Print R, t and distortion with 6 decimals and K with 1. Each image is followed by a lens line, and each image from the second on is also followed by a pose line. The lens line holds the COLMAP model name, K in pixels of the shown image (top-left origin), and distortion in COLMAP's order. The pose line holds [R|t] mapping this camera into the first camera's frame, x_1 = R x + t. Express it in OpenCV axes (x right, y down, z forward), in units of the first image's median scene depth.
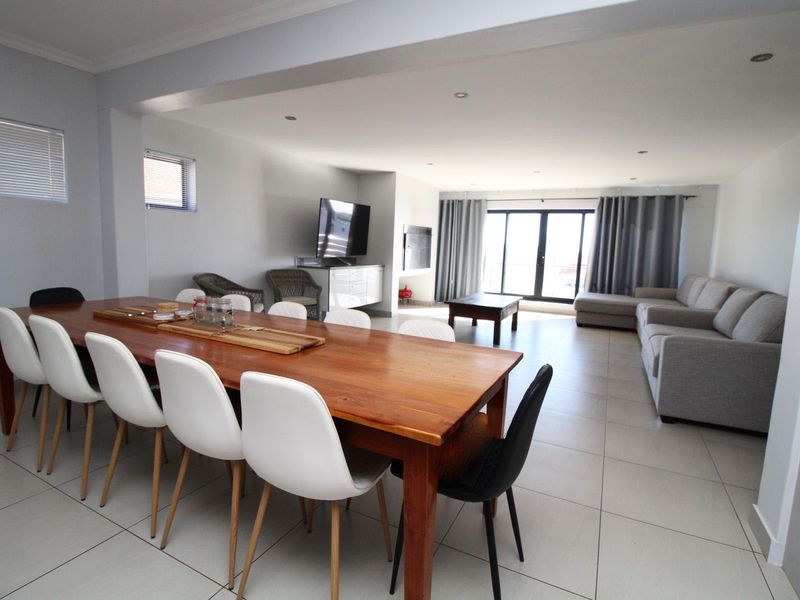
lens RADIAL K [[420.2, 0, 397.6], [0, 420.2, 295.5], [0, 0, 1]] dist [0.002463, -0.013948]
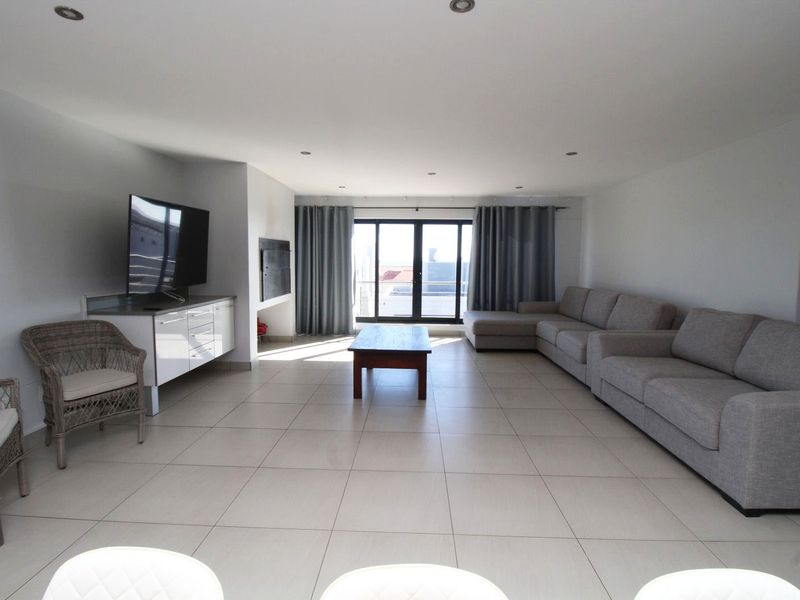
lens RADIAL K [[420.2, 0, 397.6], [0, 420.2, 295.5], [0, 0, 1]] dist [0.002463, -0.013948]
pose [[0.906182, -0.062917, 0.418181, -0.077043], [0.072282, 0.997363, -0.006575, -0.048526], [-0.416664, 0.036186, 0.908340, 0.253244]]
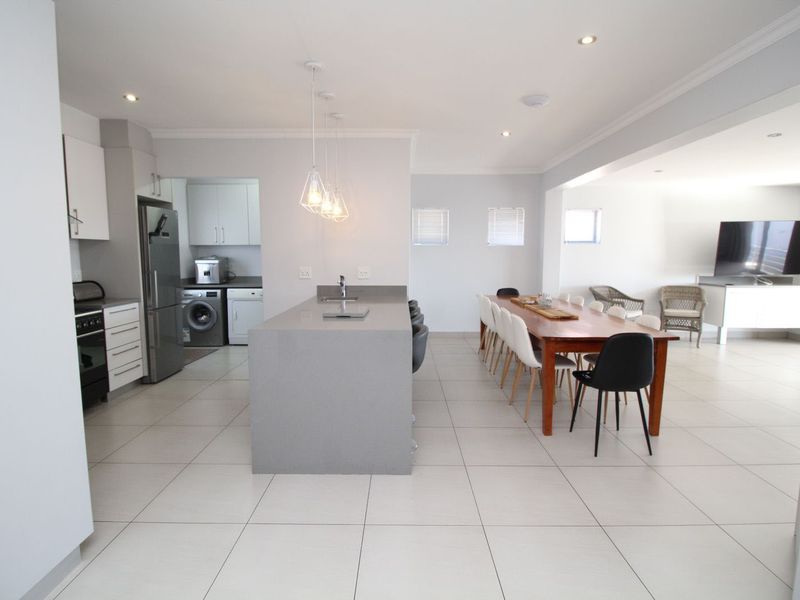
lens RADIAL K [[420.2, 0, 397.6], [0, 420.2, 295.5], [0, 0, 1]] dist [0.002463, -0.013948]
pose [[0.452053, 0.056022, -0.890230, 0.322323], [-0.092624, 0.995579, 0.015617, 0.014713], [0.887169, 0.075397, 0.455243, -0.175326]]
